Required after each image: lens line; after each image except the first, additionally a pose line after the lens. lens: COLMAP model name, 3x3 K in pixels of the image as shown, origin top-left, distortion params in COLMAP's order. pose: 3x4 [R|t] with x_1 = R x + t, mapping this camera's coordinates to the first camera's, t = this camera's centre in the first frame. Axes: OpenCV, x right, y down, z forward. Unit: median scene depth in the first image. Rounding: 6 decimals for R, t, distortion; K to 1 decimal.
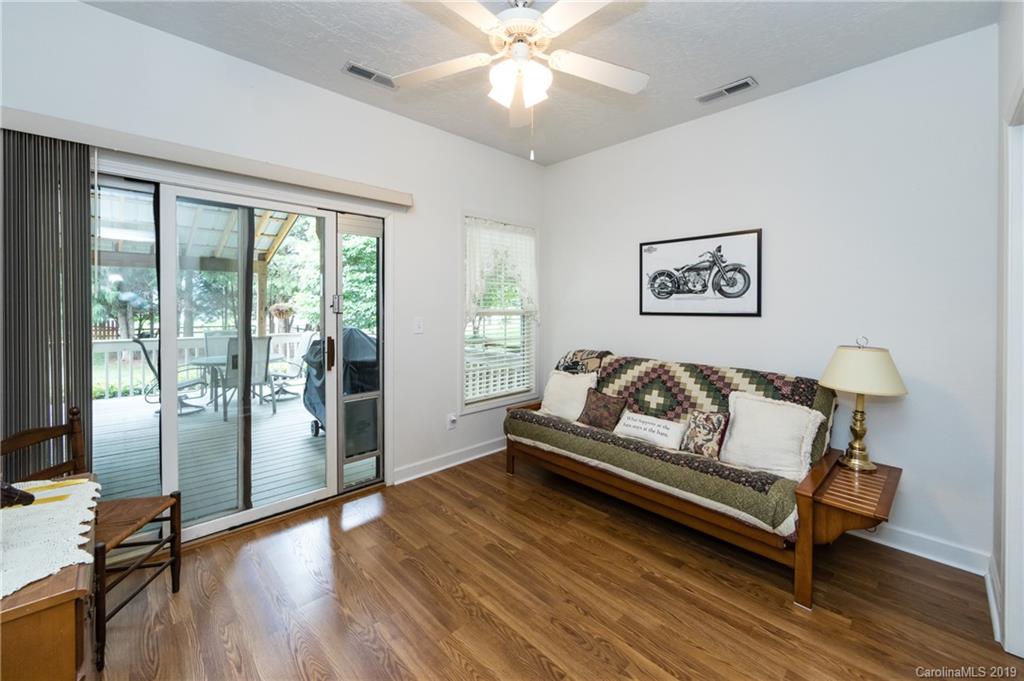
lens RADIAL K [[408.4, 0, 521.0], [0, 408.4, 309.2], [0, 0, 1]] dist [-0.001994, 0.000169]
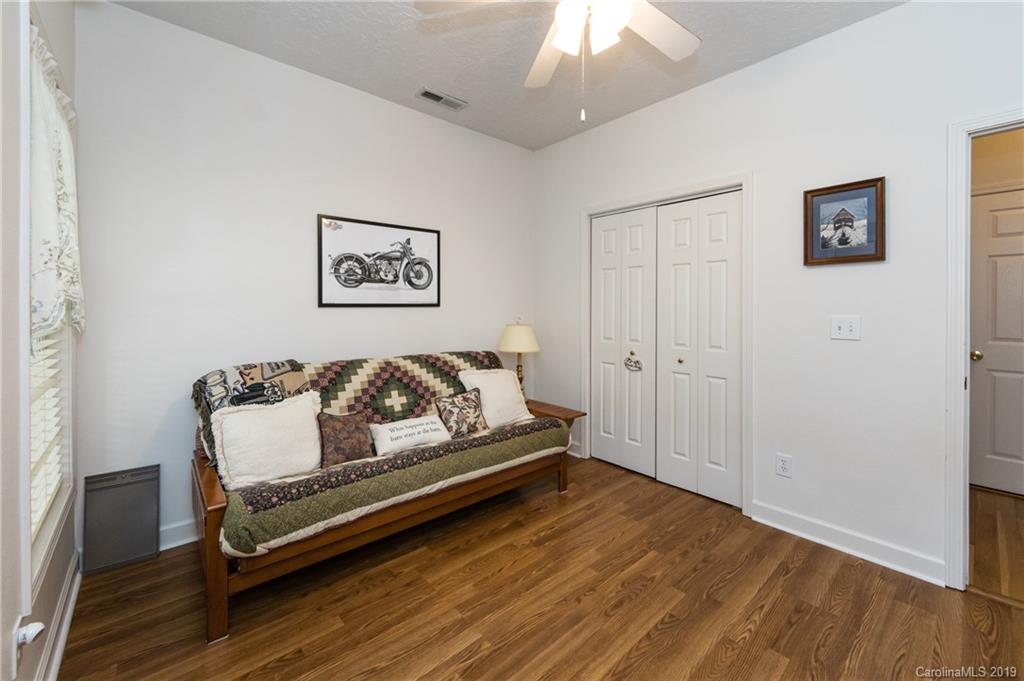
lens RADIAL K [[408.4, 0, 507.8], [0, 408.4, 308.4], [0, 0, 1]] dist [-0.001994, 0.000169]
pose [[0.058707, -0.009212, 0.998233, -0.541364], [0.005953, 0.999943, 0.008878, 0.013823], [-0.998257, 0.005422, 0.058759, 0.709266]]
